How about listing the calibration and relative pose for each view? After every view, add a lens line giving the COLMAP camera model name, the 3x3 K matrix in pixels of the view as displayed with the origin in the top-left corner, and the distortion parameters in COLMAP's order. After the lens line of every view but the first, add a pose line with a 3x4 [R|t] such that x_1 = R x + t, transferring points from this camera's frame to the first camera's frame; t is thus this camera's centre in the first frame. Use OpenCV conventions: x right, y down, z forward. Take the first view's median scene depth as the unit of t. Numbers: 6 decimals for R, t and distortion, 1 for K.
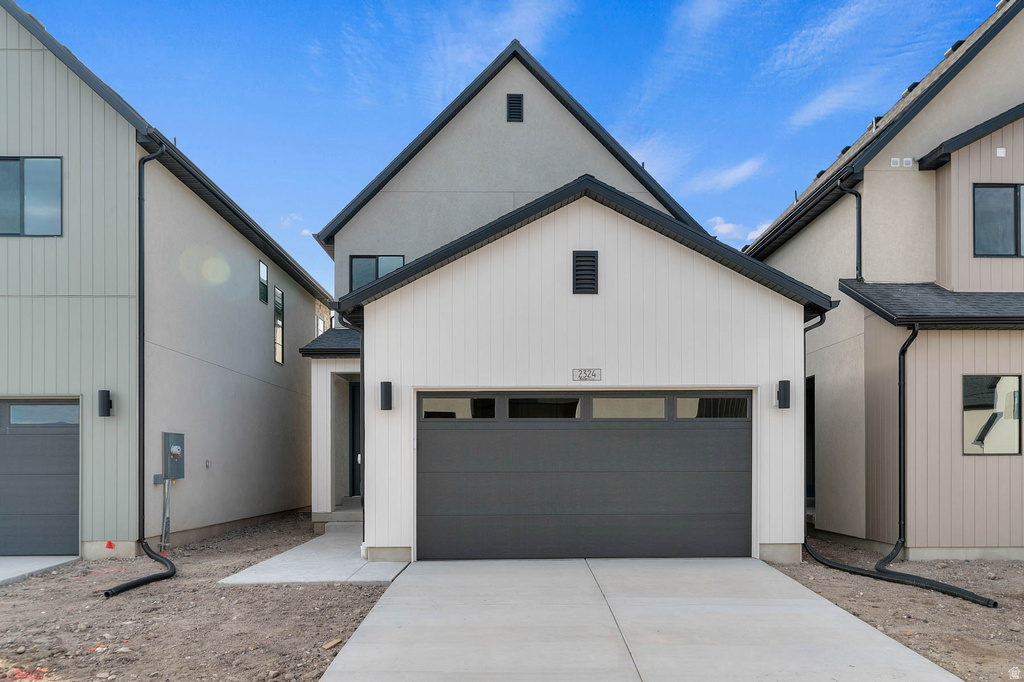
lens RADIAL K [[794.2, 0, 515.4], [0, 794.2, 355.0], [0, 0, 1]] dist [-0.000011, -0.003909]
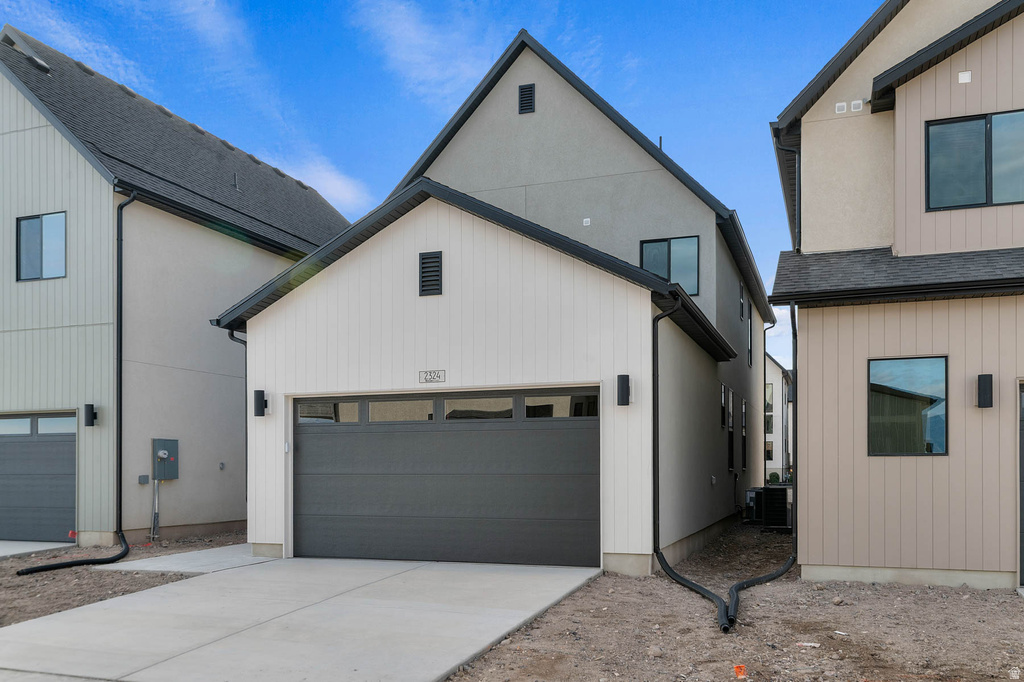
lens RADIAL K [[846.8, 0, 512.0], [0, 846.8, 341.0], [0, 0, 1]] dist [-0.000050, 0.000478]
pose [[0.933311, -0.052531, -0.355206, 0.530857], [0.049009, 0.998619, -0.018915, 0.005083], [0.355709, 0.000245, 0.934597, 0.041308]]
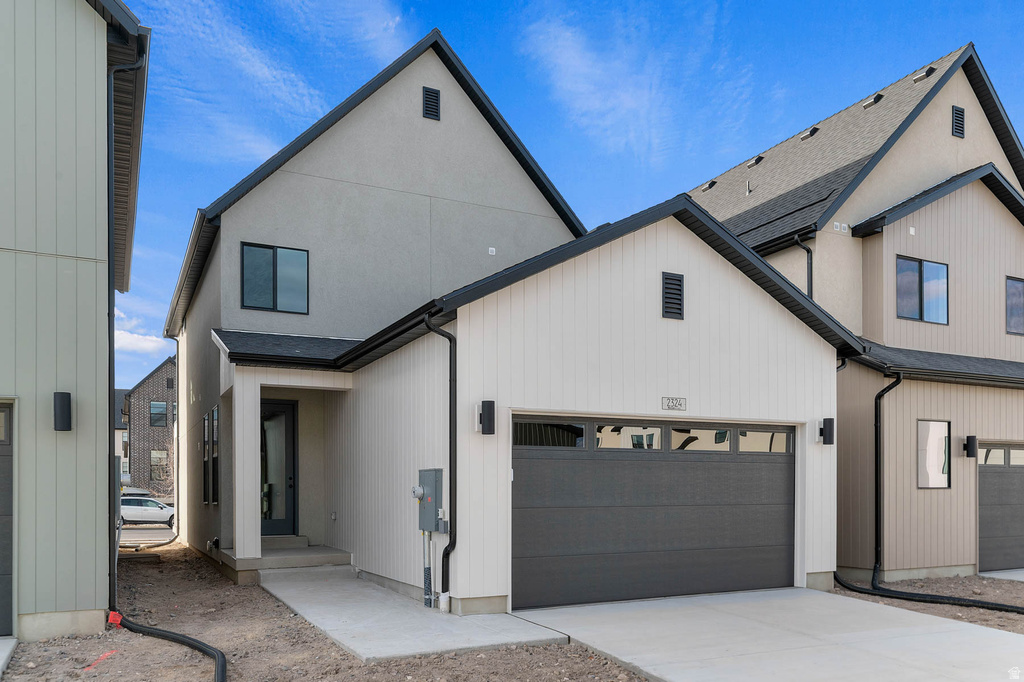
lens RADIAL K [[799.7, 0, 509.1], [0, 799.7, 392.4], [0, 0, 1]] dist [-0.001444, -0.001042]
pose [[0.898815, 0.053897, 0.435002, -0.475639], [-0.058097, 0.998304, -0.003650, 0.024749], [-0.434462, -0.021992, 0.900422, 0.211940]]
